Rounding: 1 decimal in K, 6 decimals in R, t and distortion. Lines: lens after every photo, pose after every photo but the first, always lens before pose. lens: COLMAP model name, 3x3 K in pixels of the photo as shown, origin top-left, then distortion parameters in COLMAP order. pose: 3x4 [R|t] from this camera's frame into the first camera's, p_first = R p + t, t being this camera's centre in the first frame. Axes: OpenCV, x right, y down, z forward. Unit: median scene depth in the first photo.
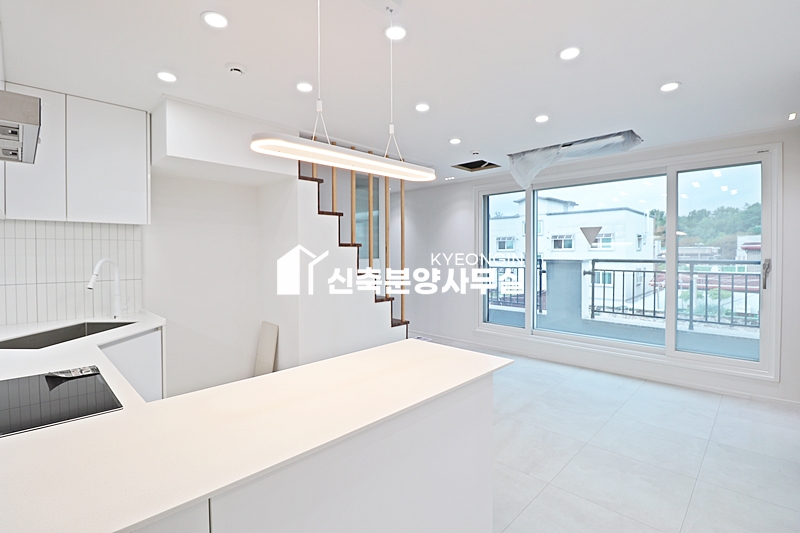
lens RADIAL K [[374.6, 0, 405.7], [0, 374.6, 259.4], [0, 0, 1]] dist [-0.001084, -0.011815]
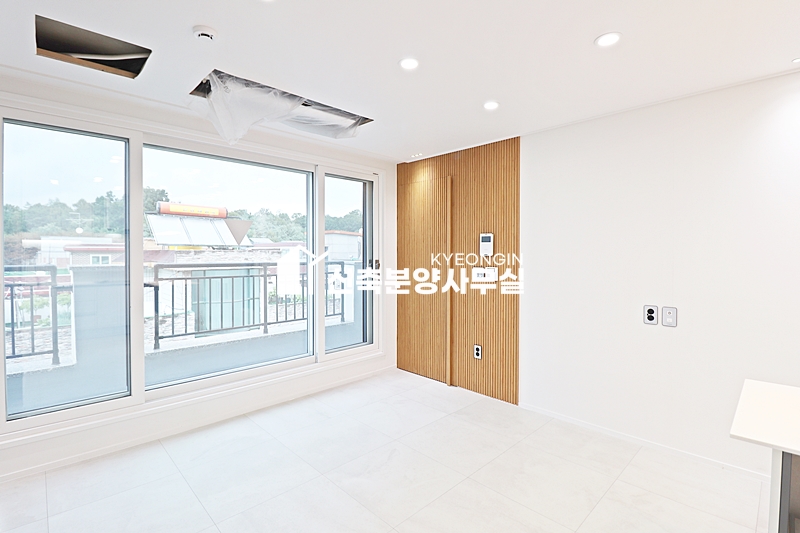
lens RADIAL K [[370.7, 0, 399.6], [0, 370.7, 259.0], [0, 0, 1]] dist [0.002107, -0.012350]
pose [[0.032234, -0.011183, 0.999418, -0.182546], [0.015541, 0.999822, 0.010687, -0.011616], [-0.999360, 0.015187, 0.032402, 0.562312]]
